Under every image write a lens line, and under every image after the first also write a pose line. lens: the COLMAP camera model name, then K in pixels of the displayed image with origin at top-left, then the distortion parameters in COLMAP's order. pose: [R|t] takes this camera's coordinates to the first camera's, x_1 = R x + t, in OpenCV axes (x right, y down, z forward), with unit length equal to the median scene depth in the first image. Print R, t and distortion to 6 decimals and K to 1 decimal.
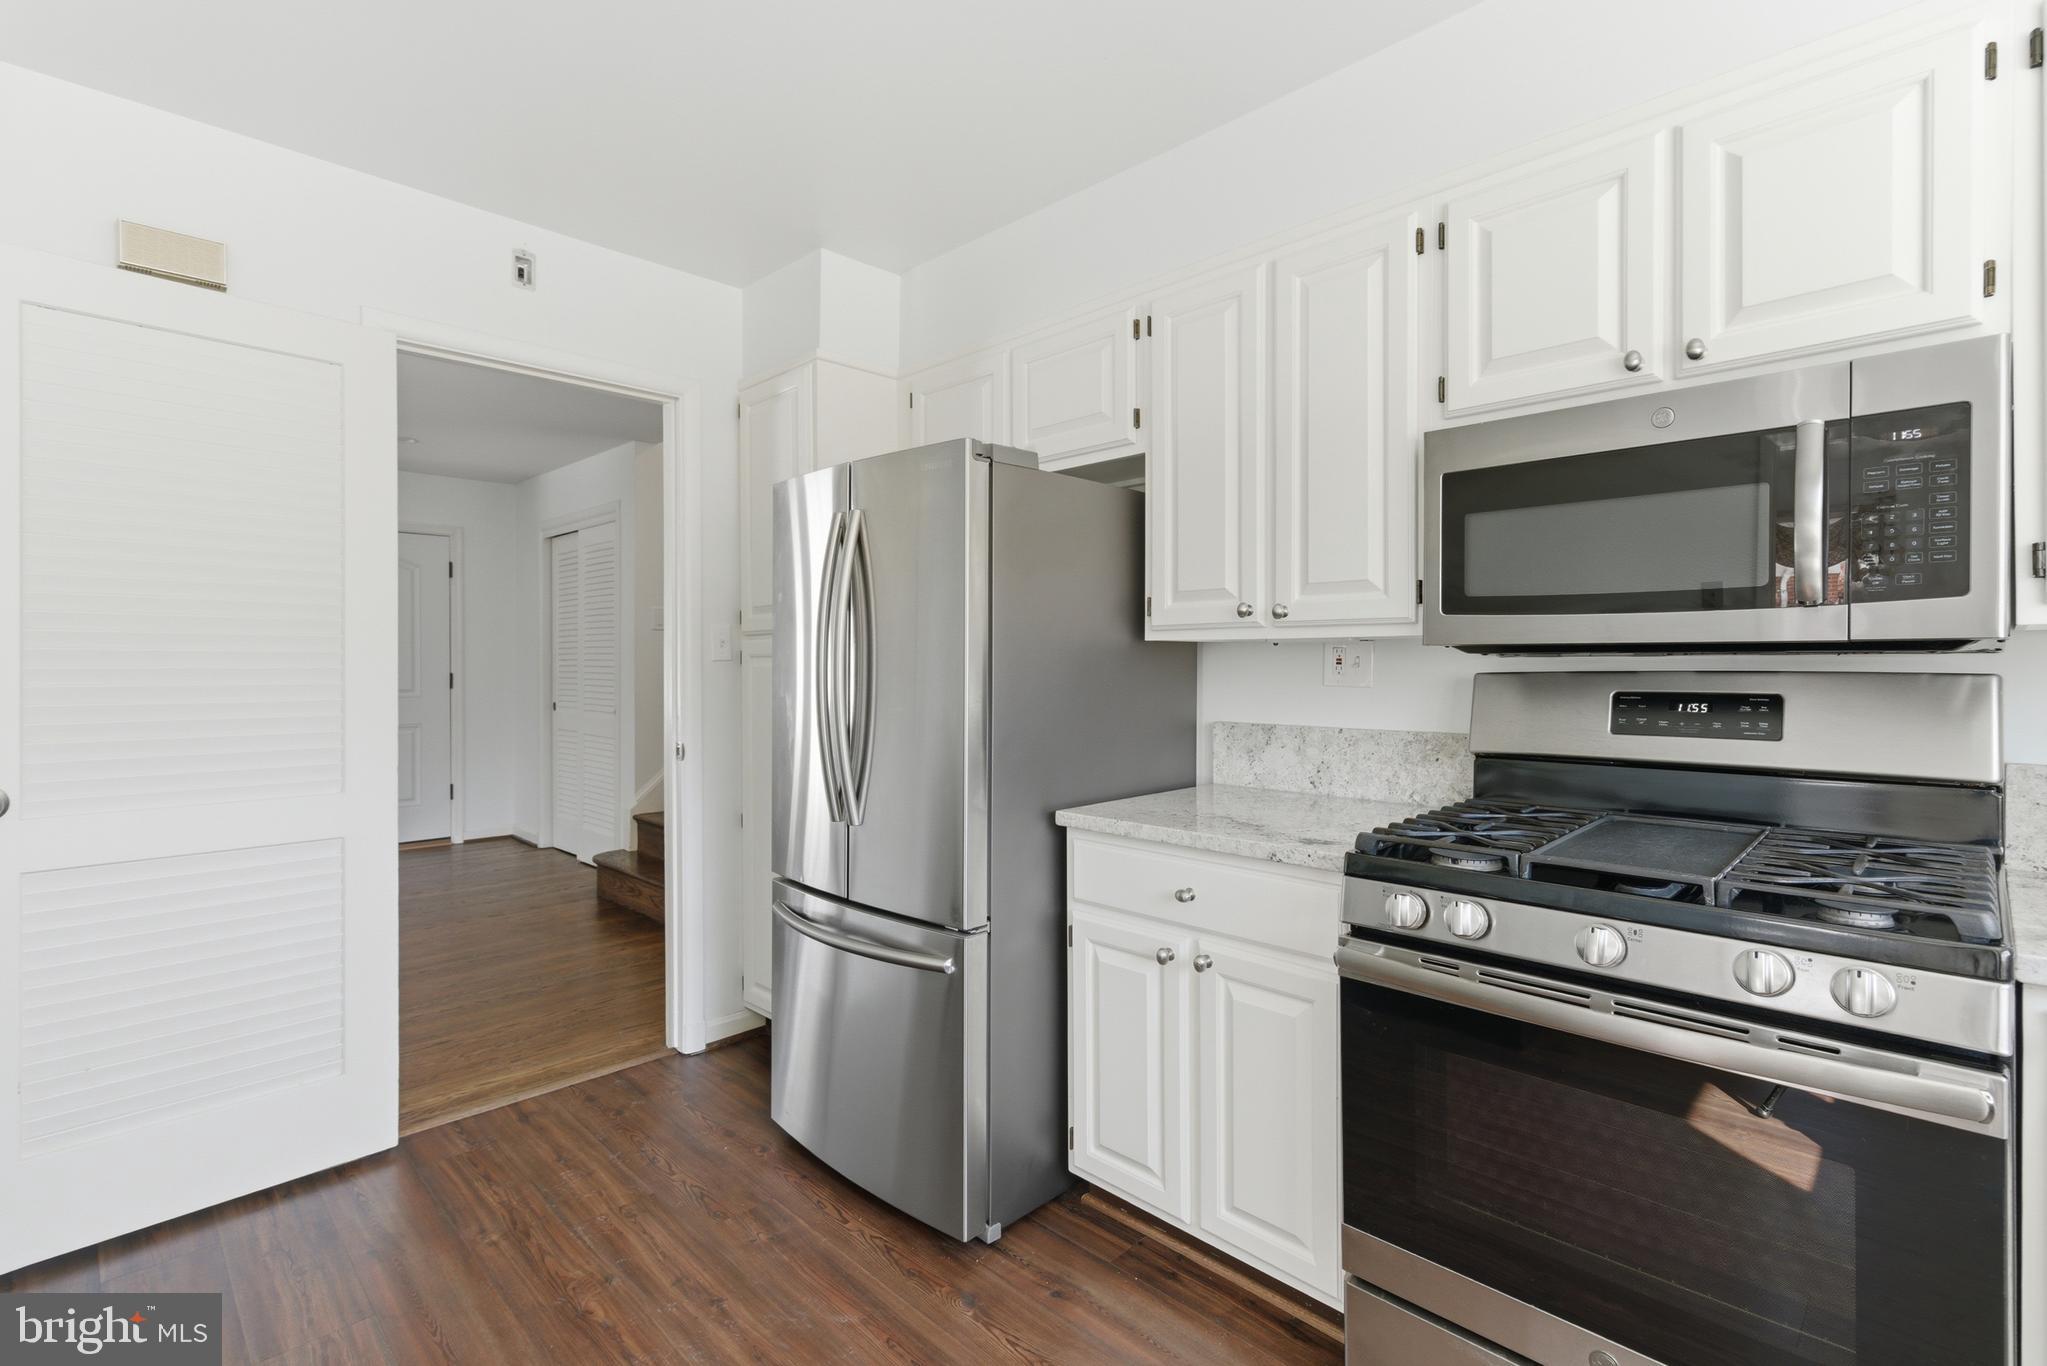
lens RADIAL K [[937.9, 0, 1016.5], [0, 937.9, 666.8], [0, 0, 1]] dist [0.003232, -0.001676]
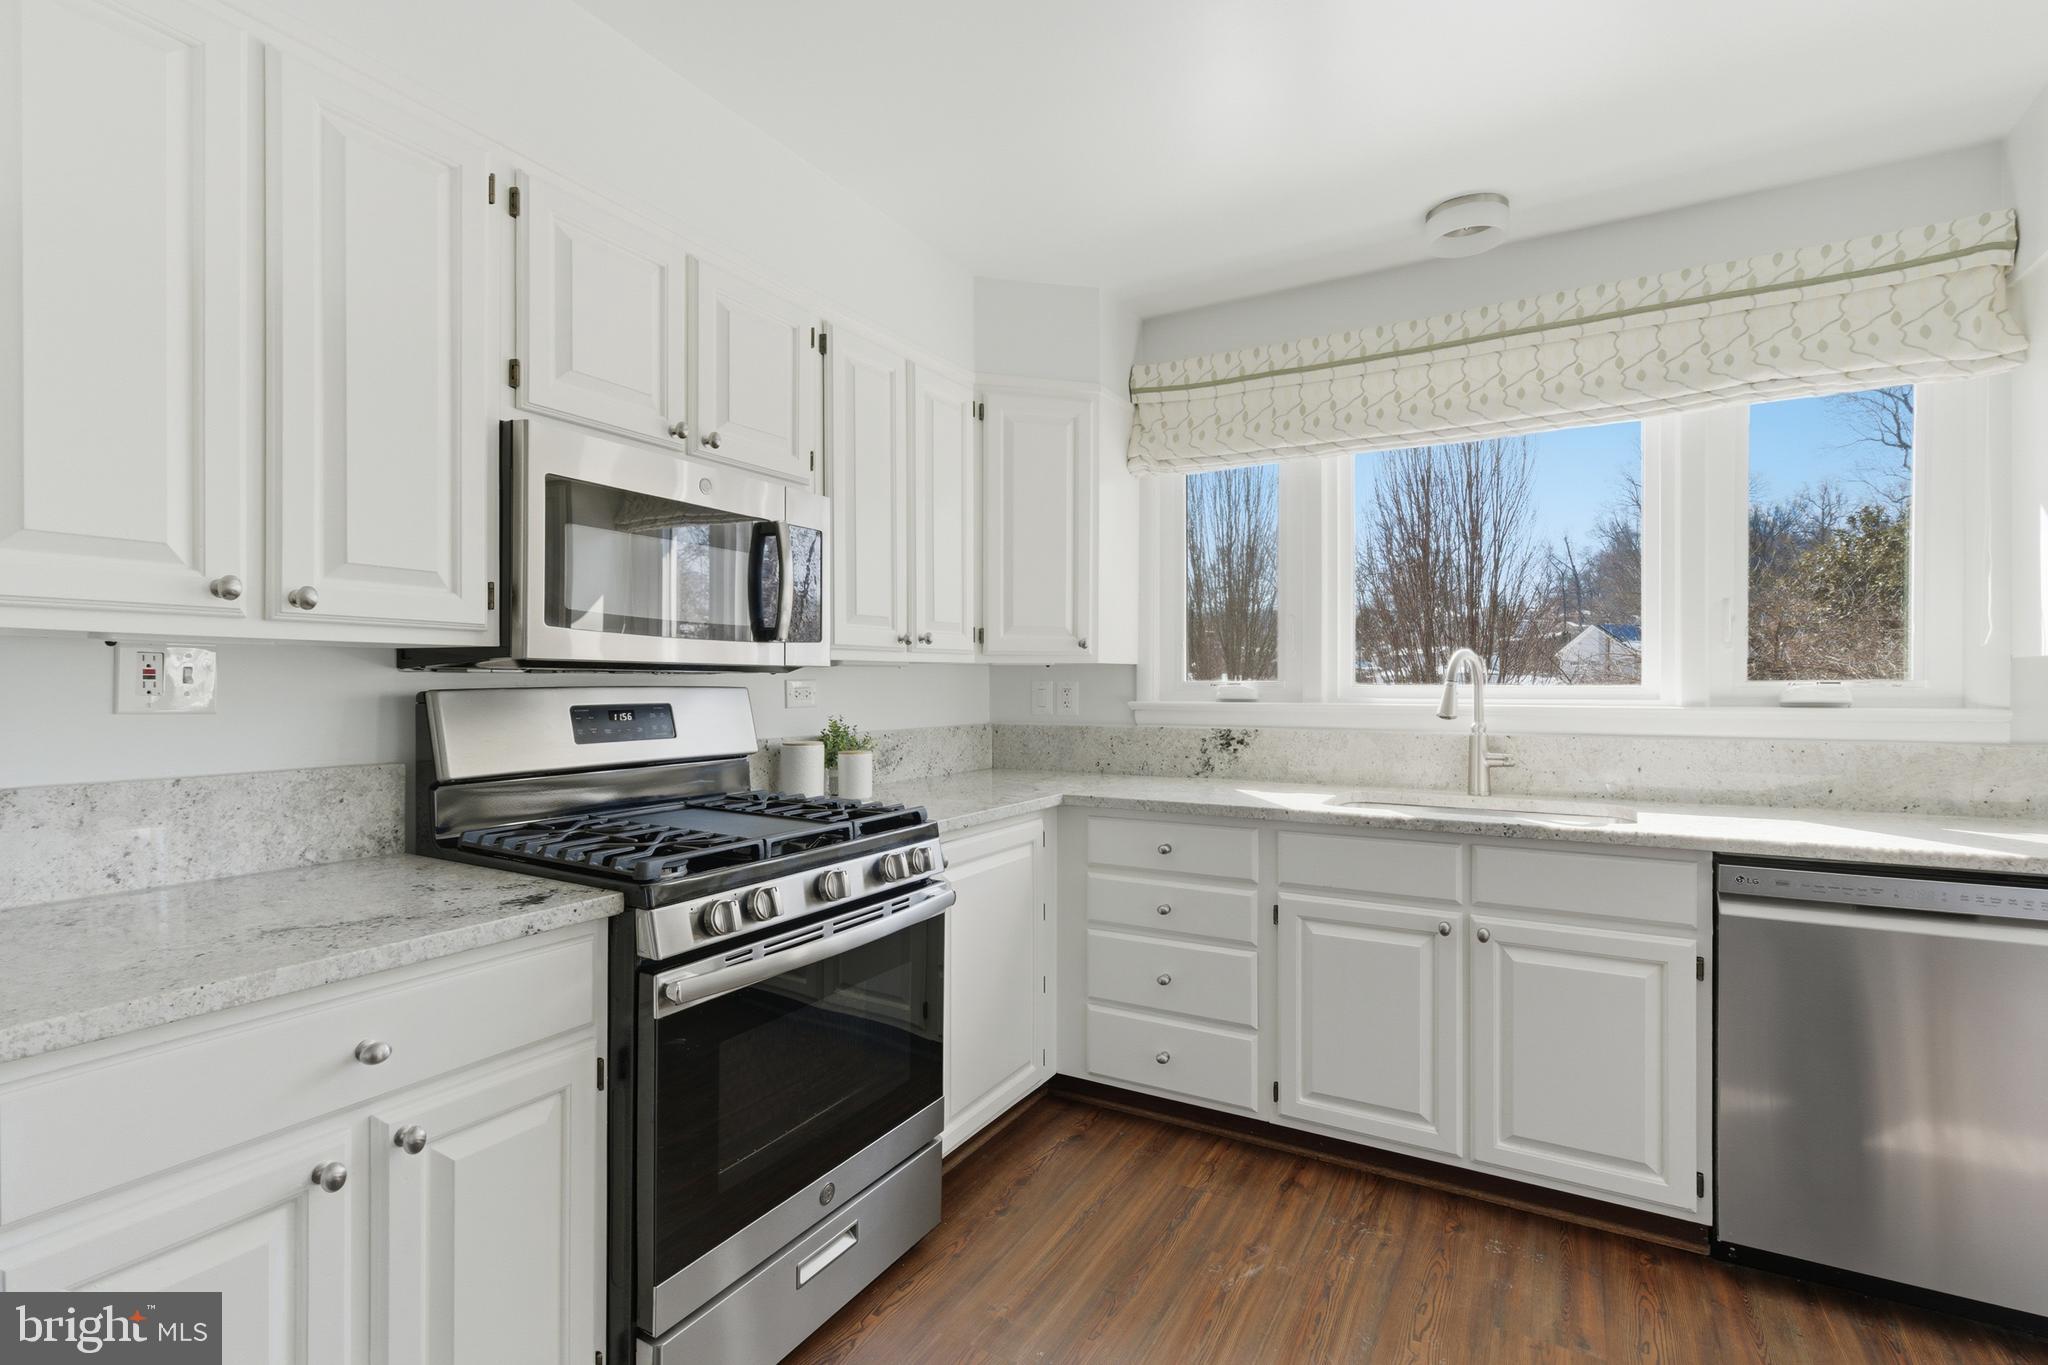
lens RADIAL K [[938.4, 0, 1015.6], [0, 938.4, 689.8], [0, 0, 1]] dist [0.003232, -0.001676]
pose [[-0.249040, -0.005342, 0.968479, -0.583770], [0.003035, 0.999976, 0.006296, 0.003244], [-0.968488, 0.004507, -0.249018, 0.829757]]
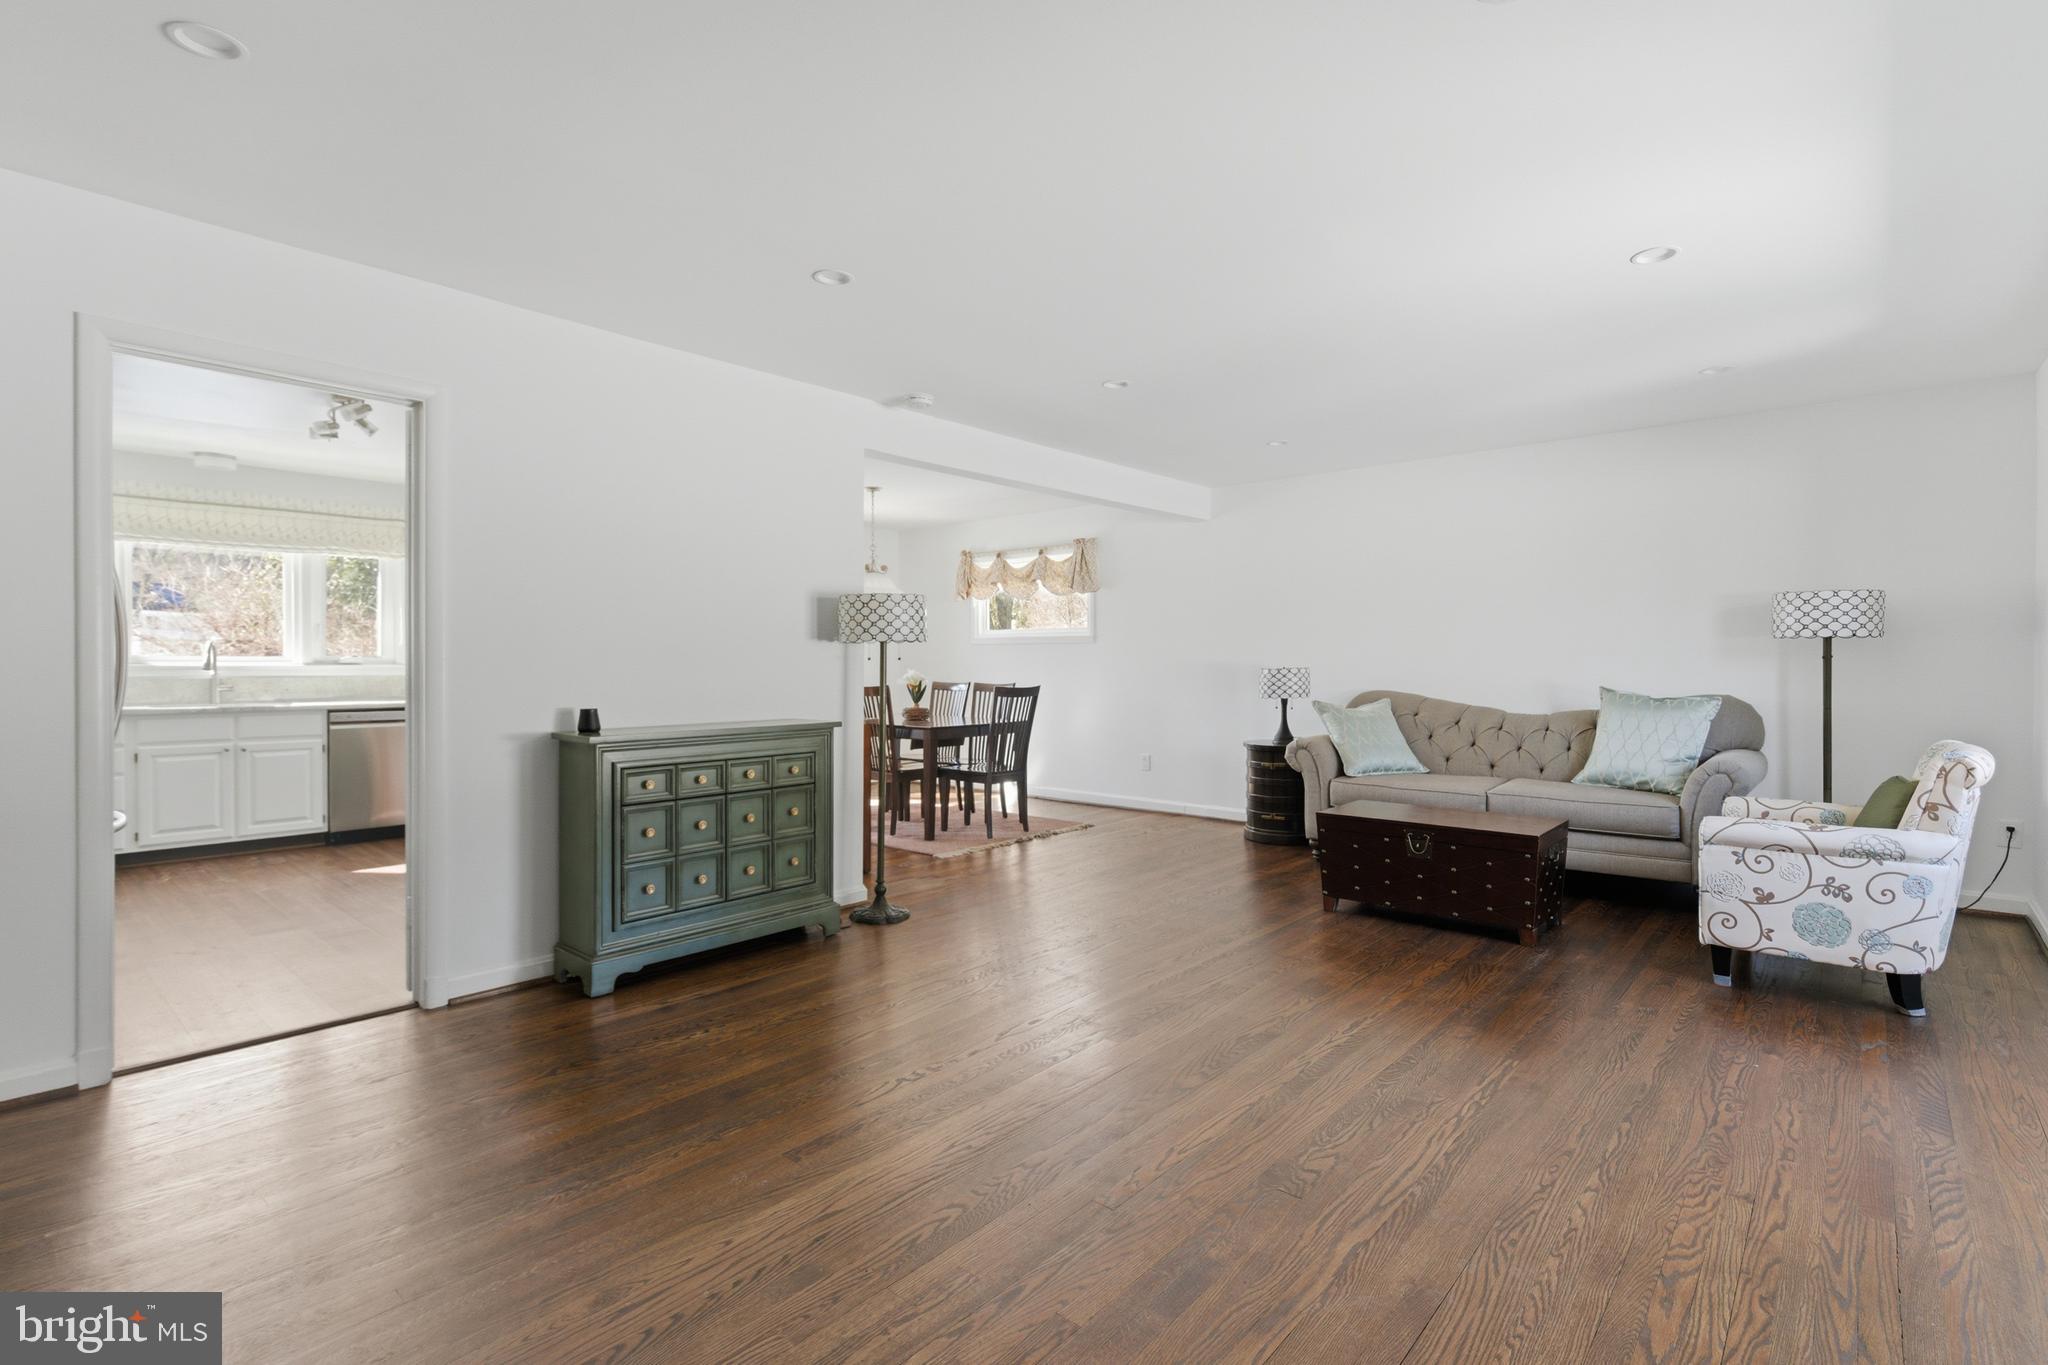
lens RADIAL K [[938.4, 0, 1017.2], [0, 938.4, 672.4], [0, 0, 1]] dist [0.003232, -0.001676]
pose [[-0.998404, -0.000004, -0.056475, -2.195193], [-0.000872, 0.999882, 0.015350, 0.013134], [0.056468, 0.015375, -0.998286, 3.591508]]
